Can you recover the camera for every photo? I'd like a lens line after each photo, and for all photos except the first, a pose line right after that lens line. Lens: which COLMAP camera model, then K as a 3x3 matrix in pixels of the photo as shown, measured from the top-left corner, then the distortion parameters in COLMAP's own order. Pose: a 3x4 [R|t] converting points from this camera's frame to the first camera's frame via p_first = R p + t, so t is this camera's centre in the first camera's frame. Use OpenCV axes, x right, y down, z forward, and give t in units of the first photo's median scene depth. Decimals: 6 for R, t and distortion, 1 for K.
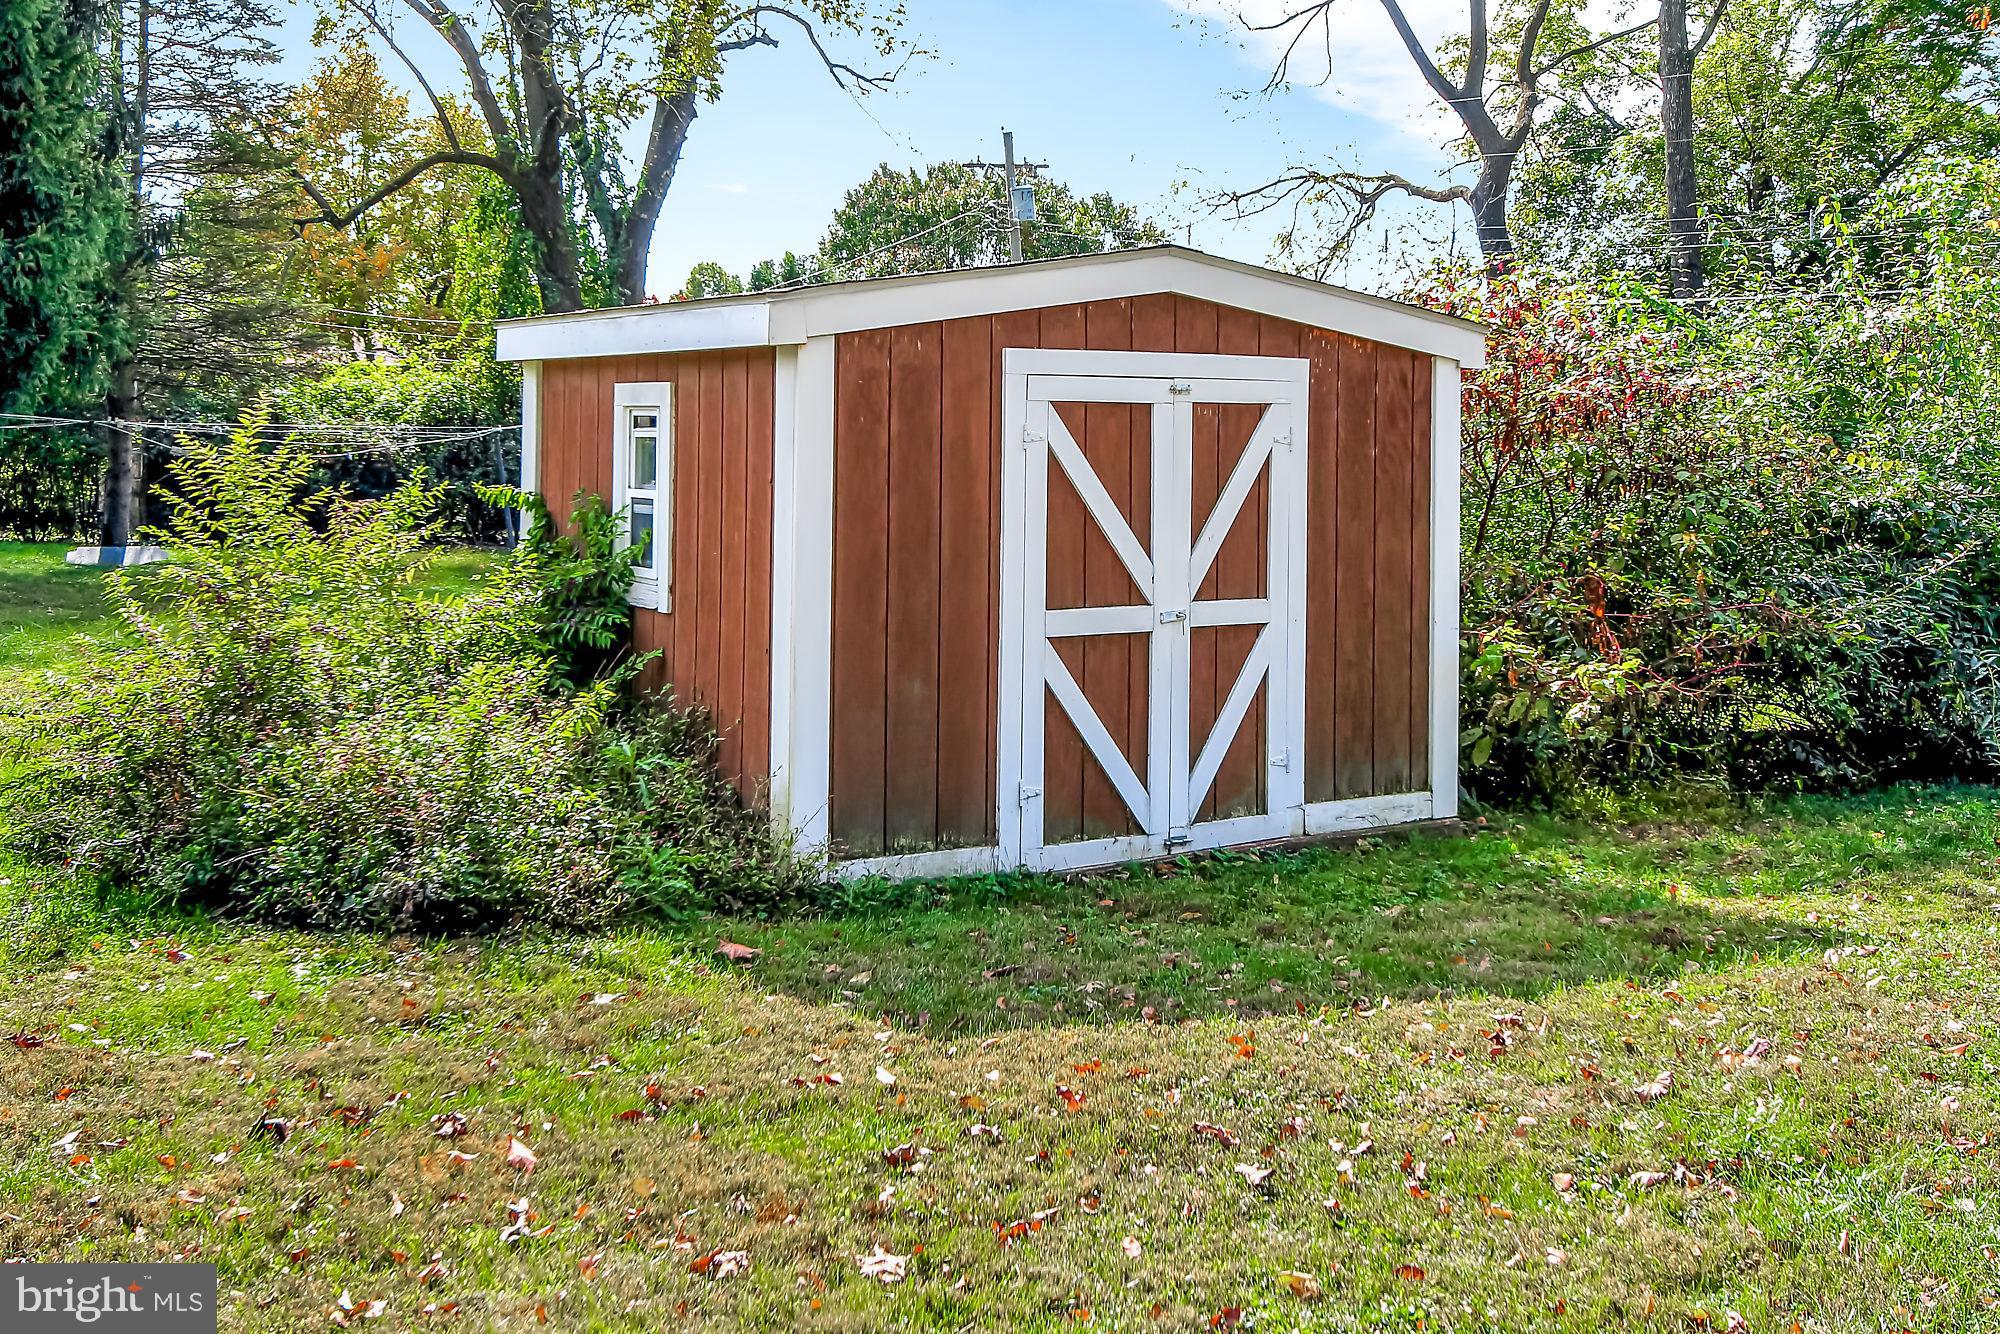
lens RADIAL K [[2063.8, 0, 1000.0], [0, 2063.8, 667.0], [0, 0, 1]] dist [-0.010423, -0.004942]
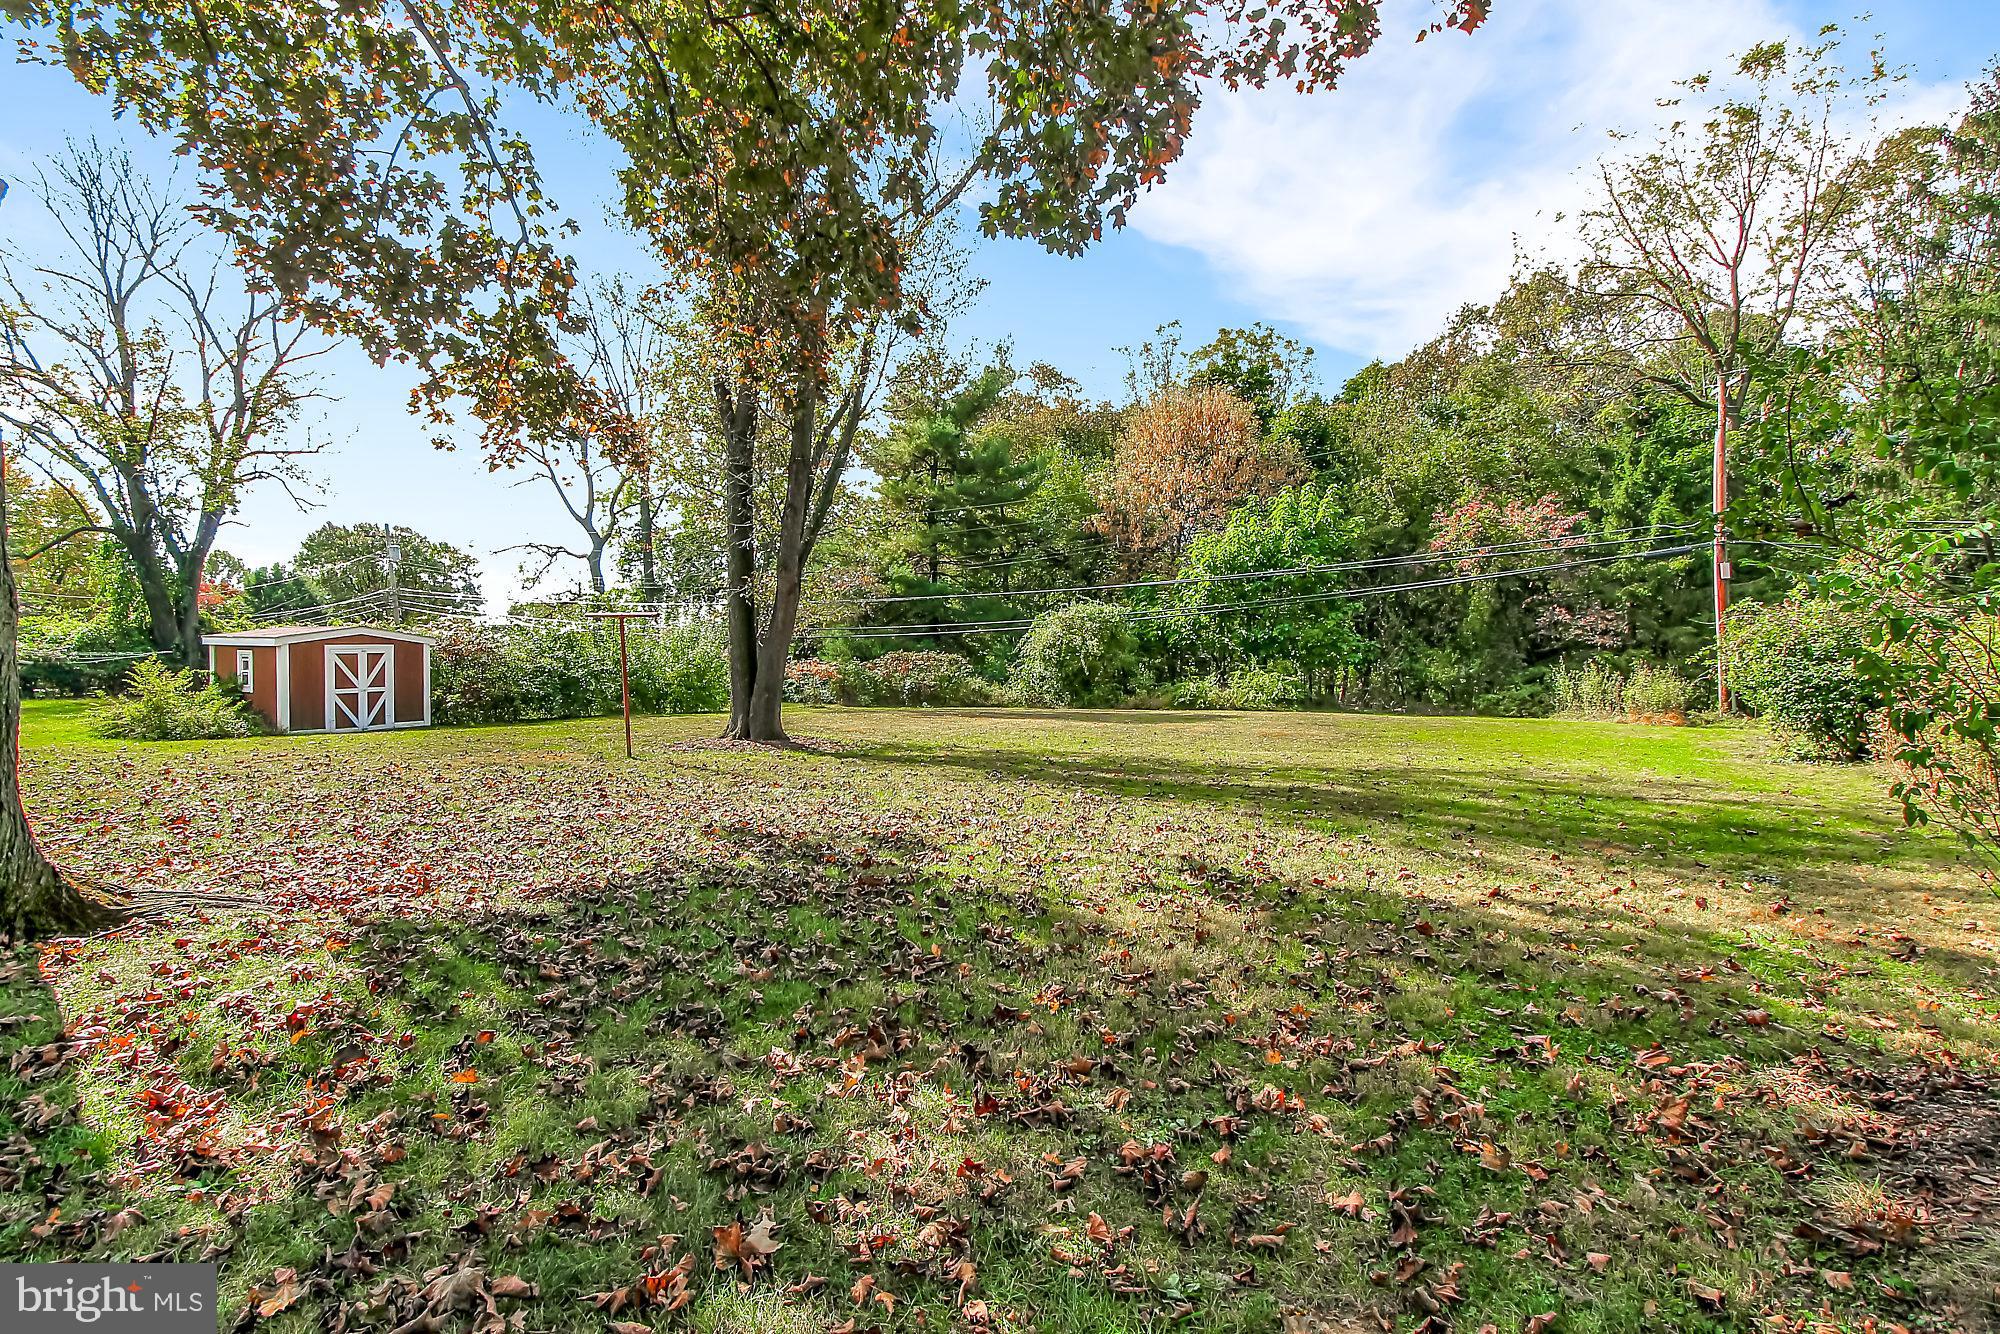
lens RADIAL K [[928.9, 0, 1000.0], [0, 928.9, 667.0], [0, 0, 1]] dist [0.000721, 0.000139]
pose [[0.847205, -0.022473, 0.530790, 0.181511], [0.064410, 0.996080, -0.060633, 0.155938], [-0.527347, 0.085556, 0.845331, -1.820866]]
